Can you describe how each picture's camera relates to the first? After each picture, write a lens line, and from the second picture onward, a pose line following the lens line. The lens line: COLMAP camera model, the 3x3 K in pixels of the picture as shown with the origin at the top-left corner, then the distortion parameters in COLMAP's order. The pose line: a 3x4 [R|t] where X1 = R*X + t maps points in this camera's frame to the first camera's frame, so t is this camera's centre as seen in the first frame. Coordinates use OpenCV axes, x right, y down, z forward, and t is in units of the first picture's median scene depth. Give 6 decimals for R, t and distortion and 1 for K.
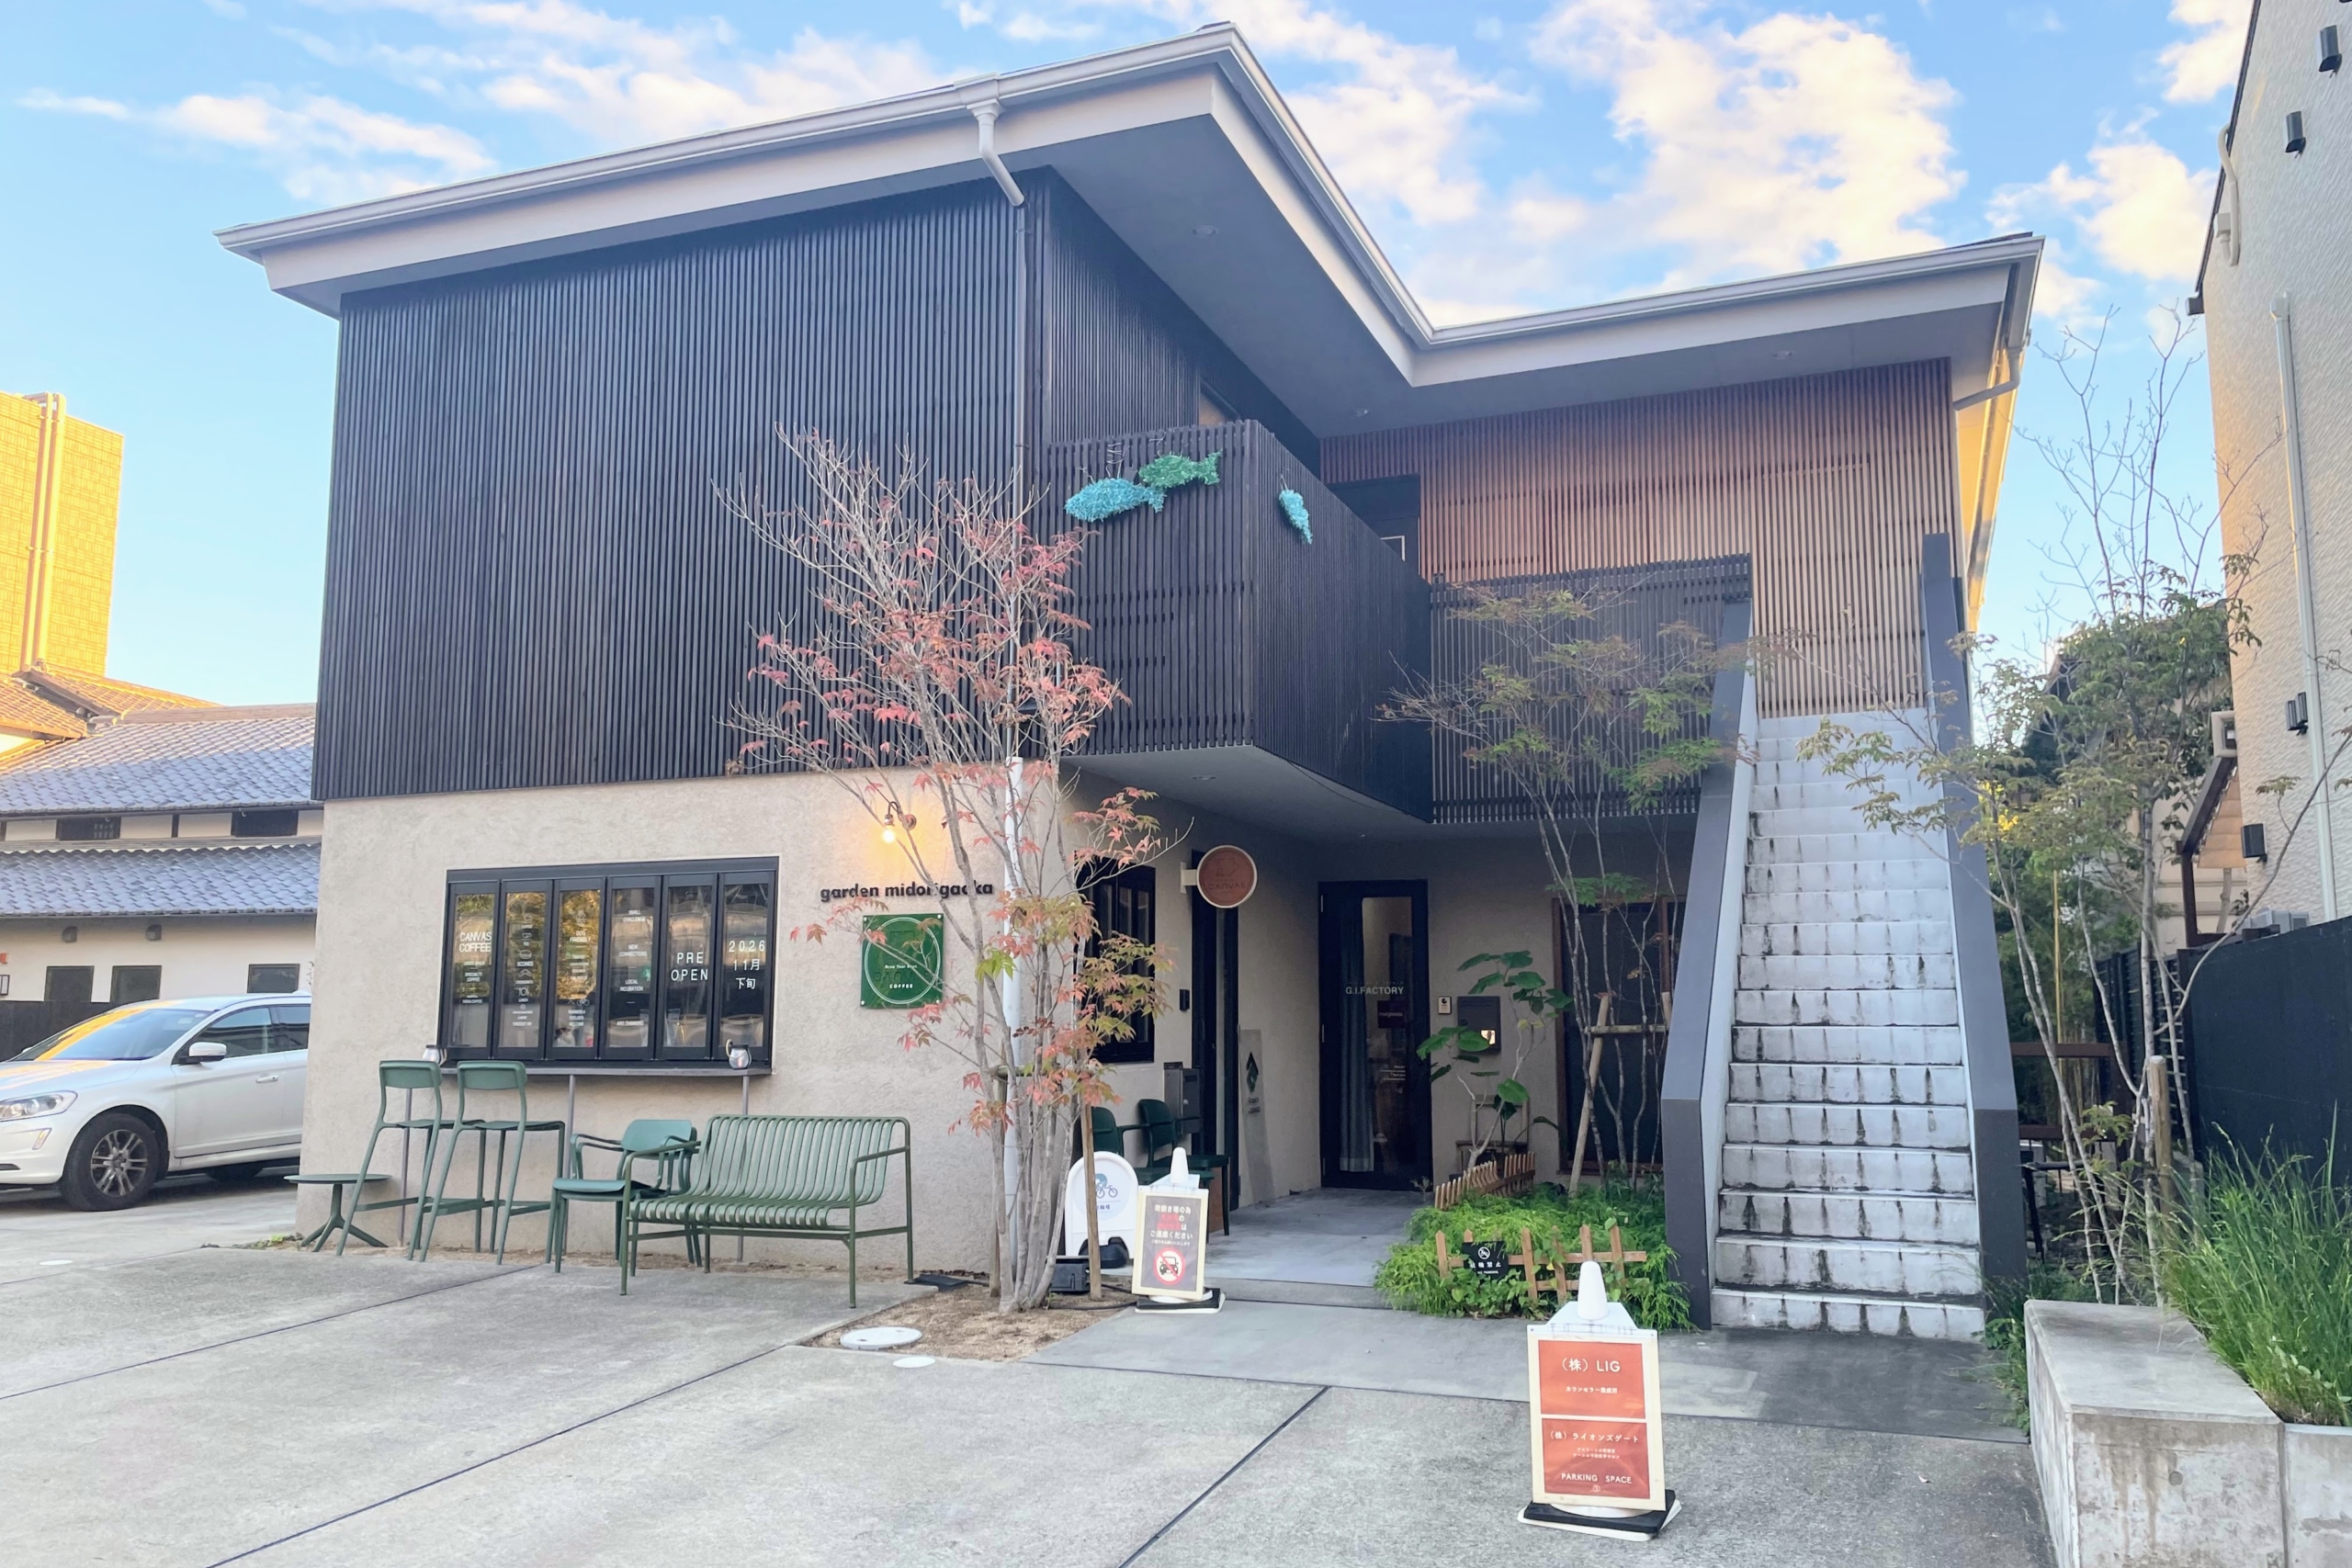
lens RADIAL K [[1797.7, 0, 1176.0], [0, 1797.7, 784.0], [0, 0, 1]] dist [0.103761, -0.145128]
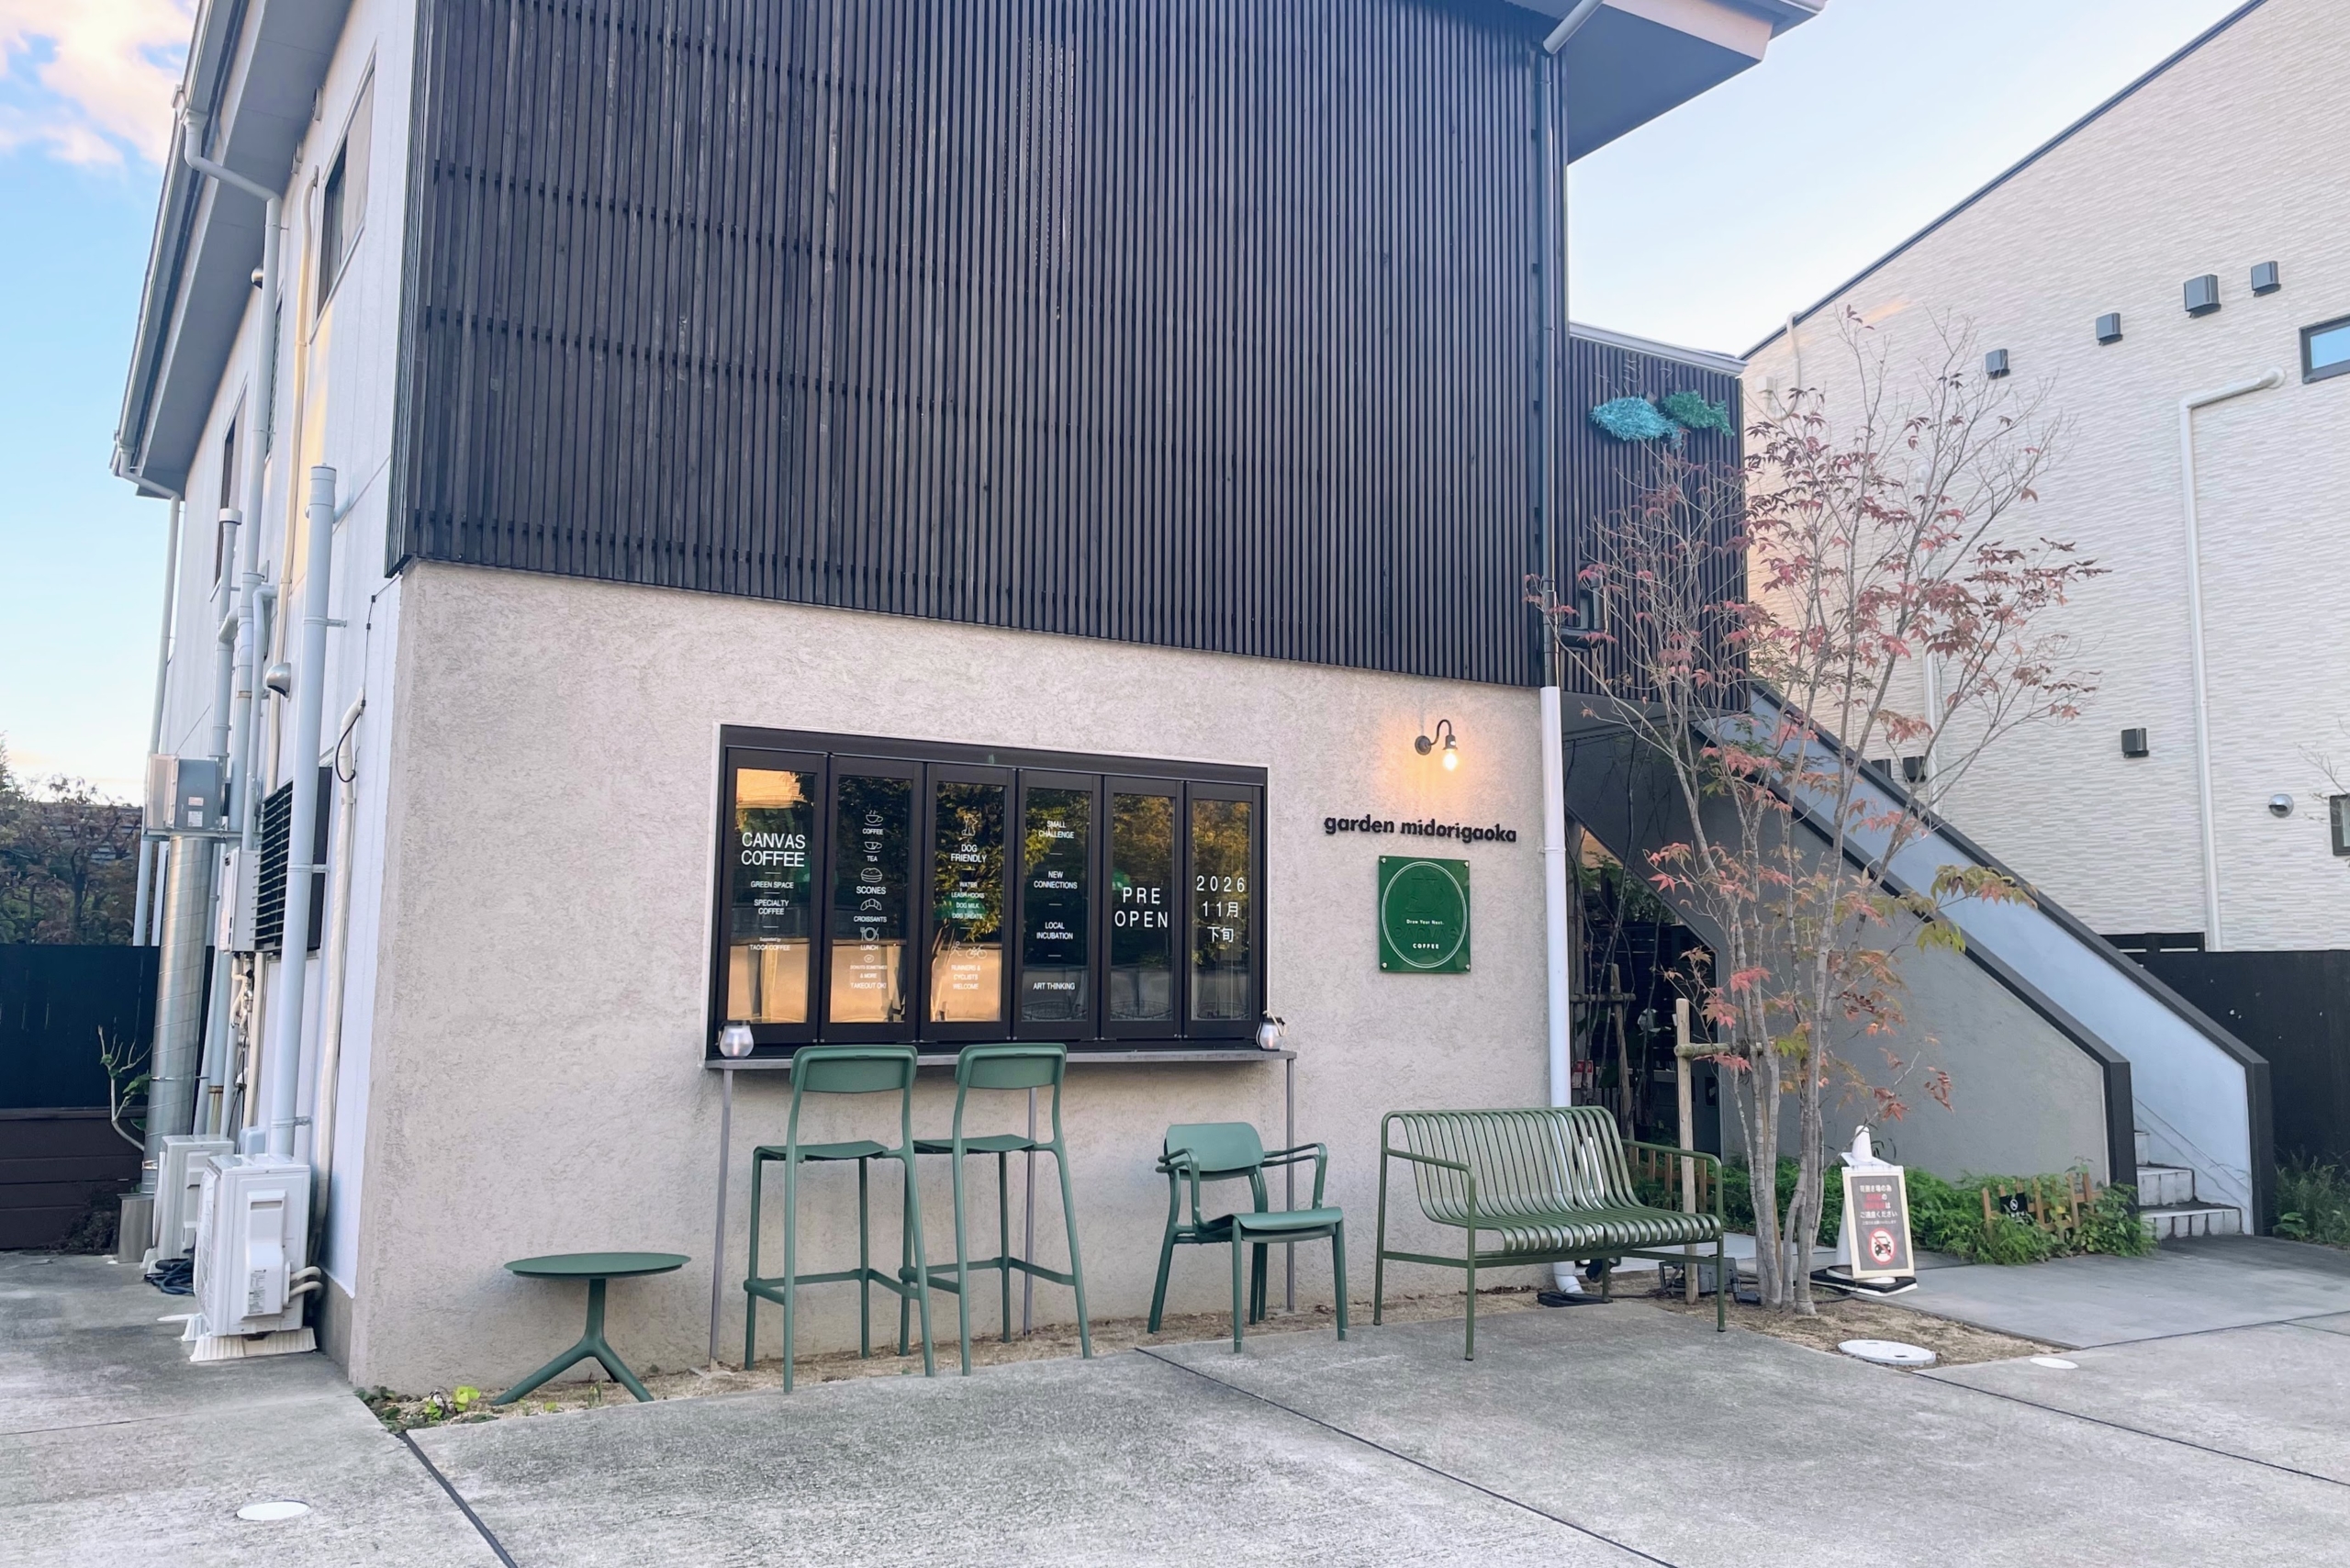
lens RADIAL K [[1936.3, 0, 1213.2], [0, 1936.3, 736.4], [0, 0, 1]] dist [0.130191, -0.179820]
pose [[0.595260, 0.109369, 0.796055, -0.894490], [-0.113554, 0.992201, -0.051406, 0.072281], [-0.795469, -0.059795, 0.603037, 0.539382]]
